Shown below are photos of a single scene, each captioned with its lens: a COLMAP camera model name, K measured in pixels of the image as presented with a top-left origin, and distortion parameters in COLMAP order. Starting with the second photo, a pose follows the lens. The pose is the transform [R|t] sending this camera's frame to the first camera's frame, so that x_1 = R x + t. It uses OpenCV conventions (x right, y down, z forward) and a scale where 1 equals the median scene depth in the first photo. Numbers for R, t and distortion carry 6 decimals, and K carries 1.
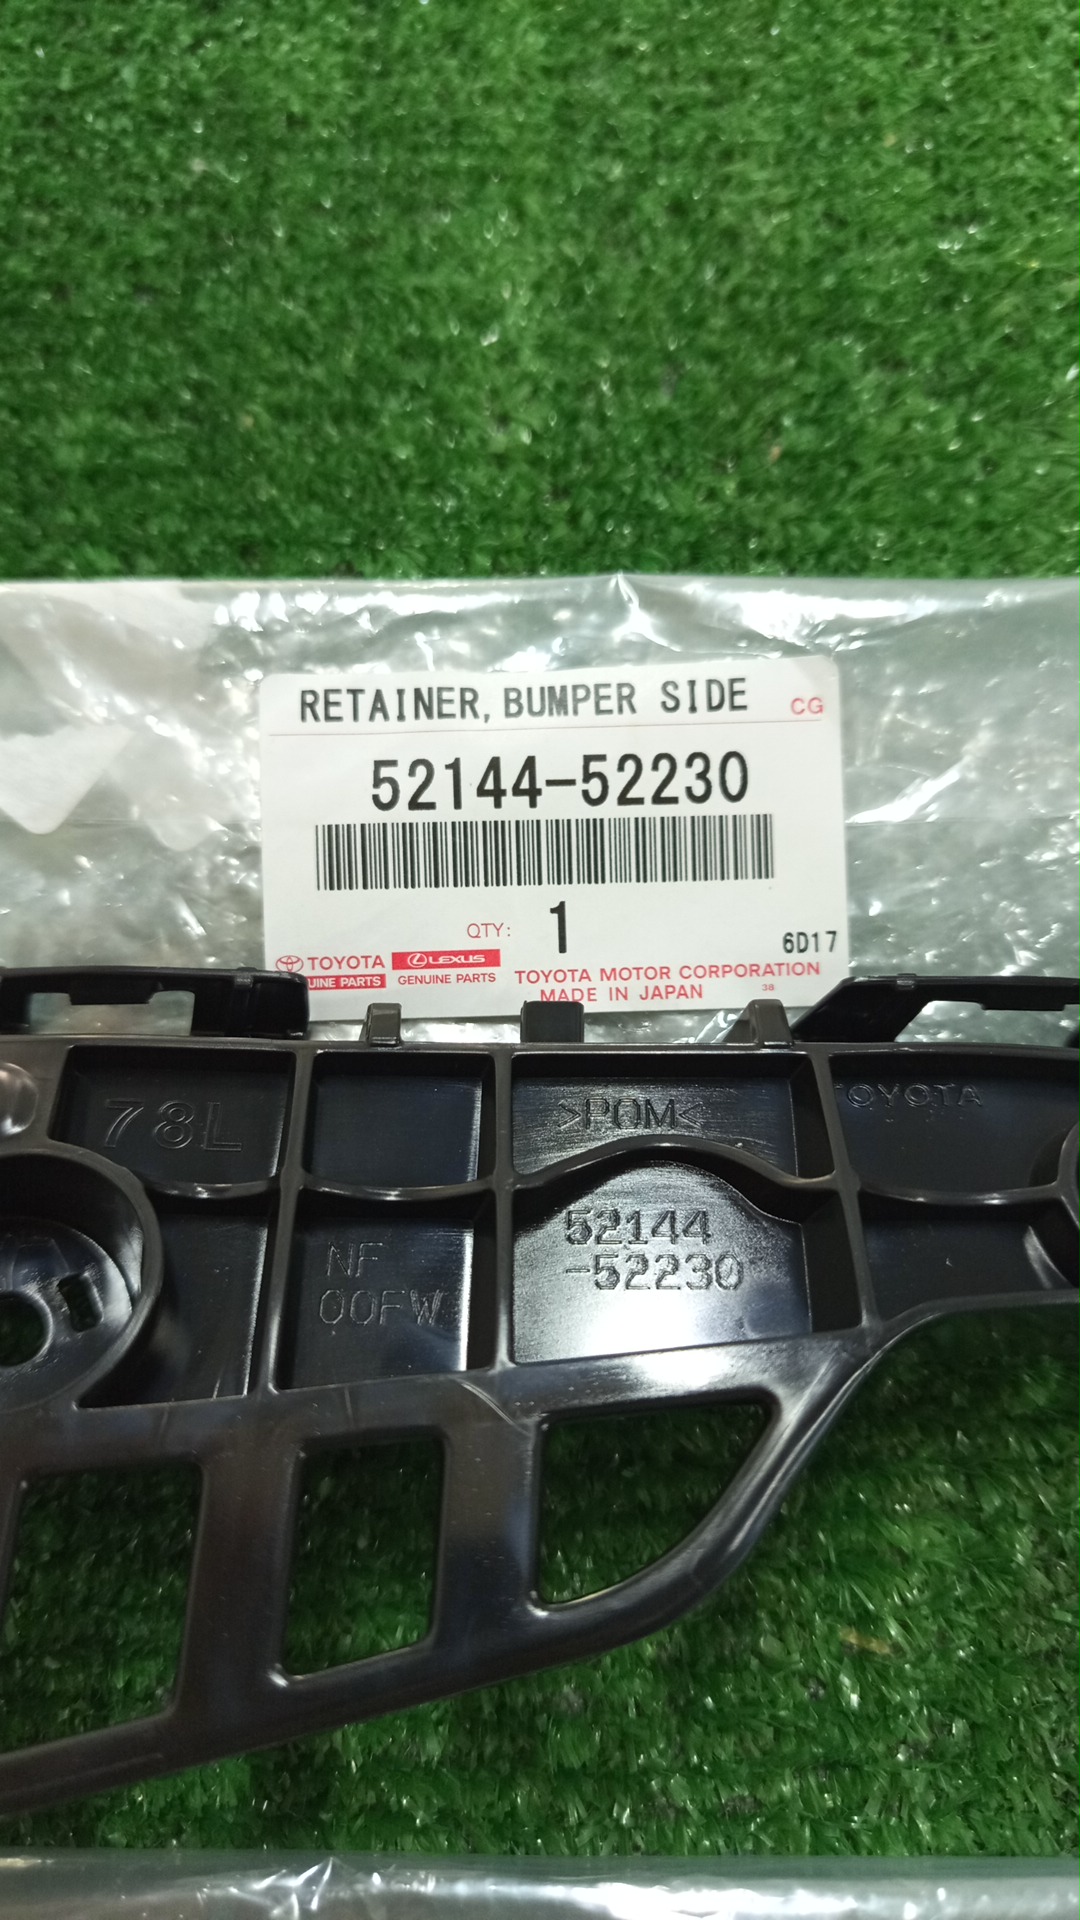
lens RADIAL K [[1463.8, 0, 542.5], [0, 1463.8, 951.1], [0, 0, 1]] dist [-0.069661, -0.000430]
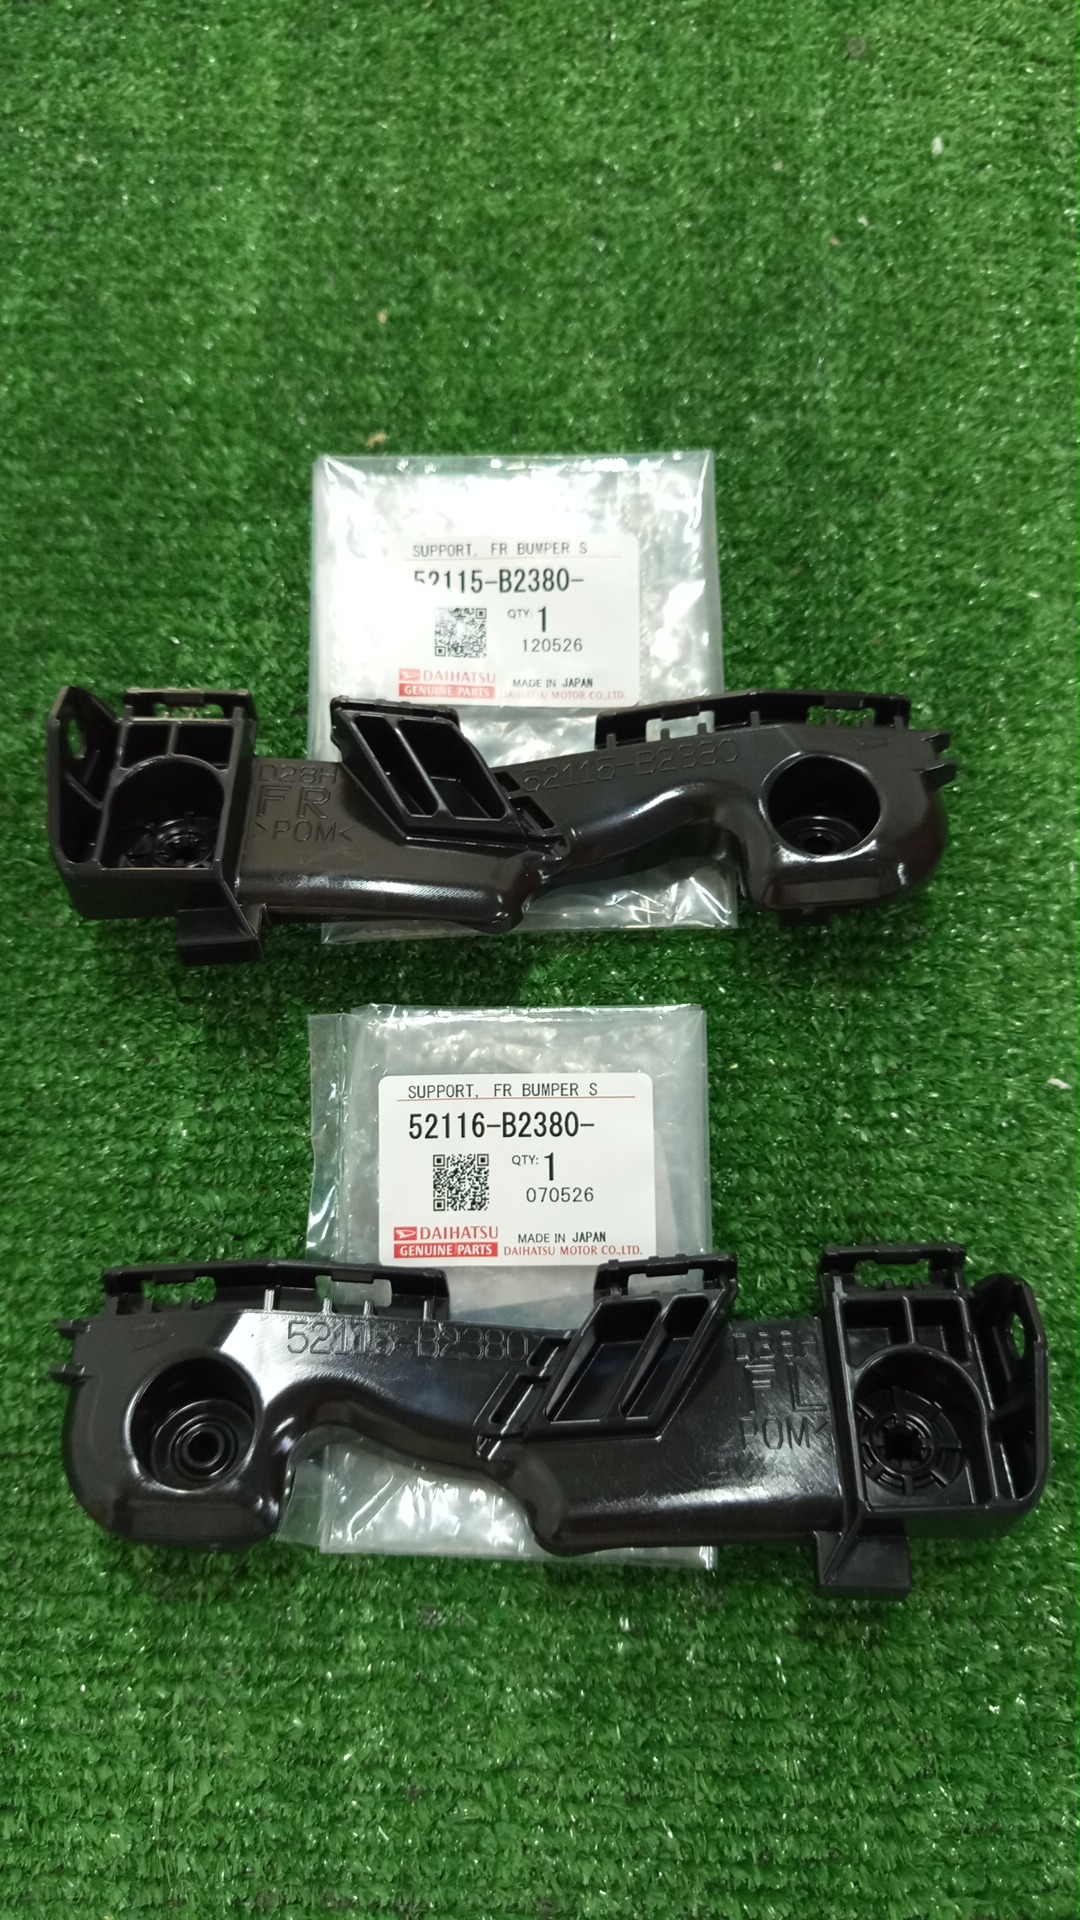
lens RADIAL K [[1315.8, 0, 540.0], [0, 1315.8, 960.0], [0, 0, 1]] dist [-0.027884, 0.000653]
pose [[0.999861, 0.011281, -0.012310, 0.376134], [-0.010683, 0.998812, 0.047548, 0.384741], [0.012832, -0.047410, 0.998793, -0.691718]]
